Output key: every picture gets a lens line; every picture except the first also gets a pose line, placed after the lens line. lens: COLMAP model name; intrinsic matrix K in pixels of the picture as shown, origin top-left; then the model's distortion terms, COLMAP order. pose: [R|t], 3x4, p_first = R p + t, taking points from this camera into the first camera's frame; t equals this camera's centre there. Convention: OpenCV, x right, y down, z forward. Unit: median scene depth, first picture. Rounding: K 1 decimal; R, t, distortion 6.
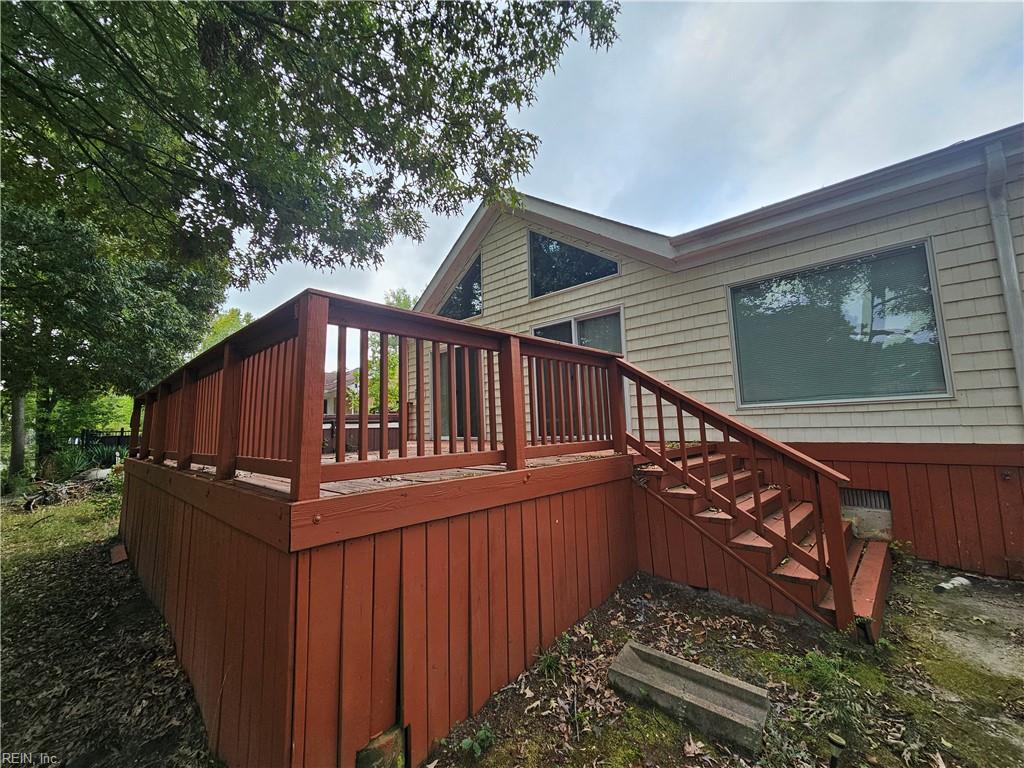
lens RADIAL K [[422.0, 0, 512.0], [0, 422.0, 384.0], [0, 0, 1]] dist [-0.000688, -0.000076]
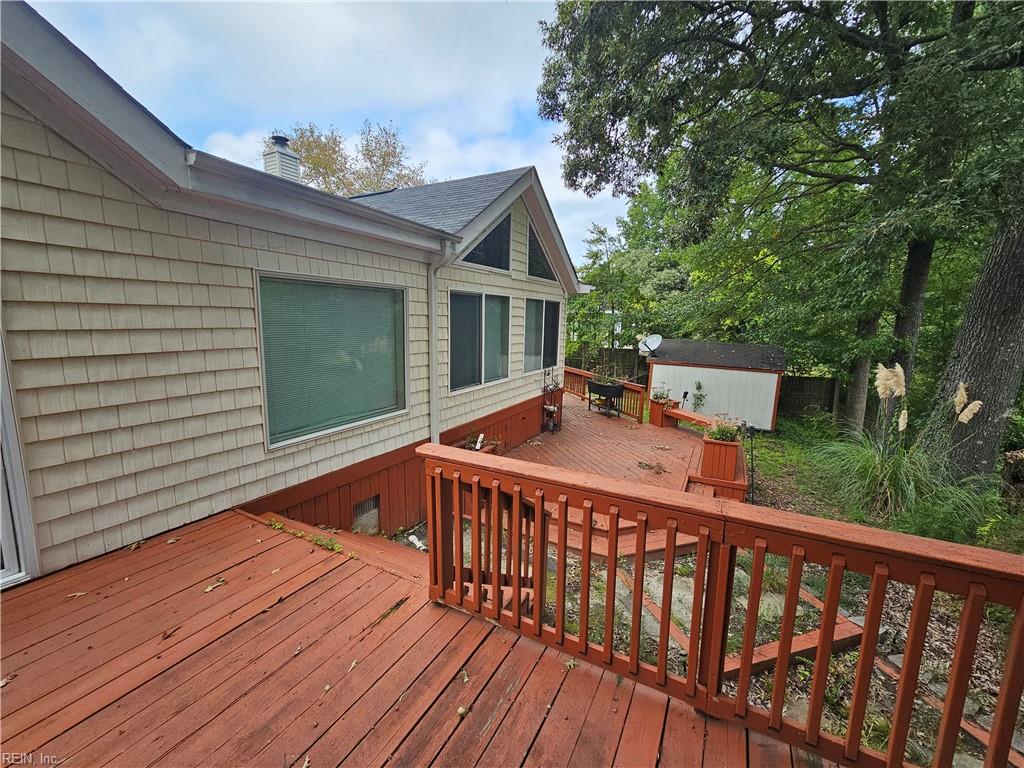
lens RADIAL K [[422.0, 0, 512.0], [0, 422.0, 384.0], [0, 0, 1]] dist [-0.000688, -0.000076]
pose [[-0.265219, -0.118129, 0.956924, -0.246080], [-0.101132, 0.990400, 0.094232, -0.163623], [-0.958870, -0.071784, -0.274620, 0.795269]]
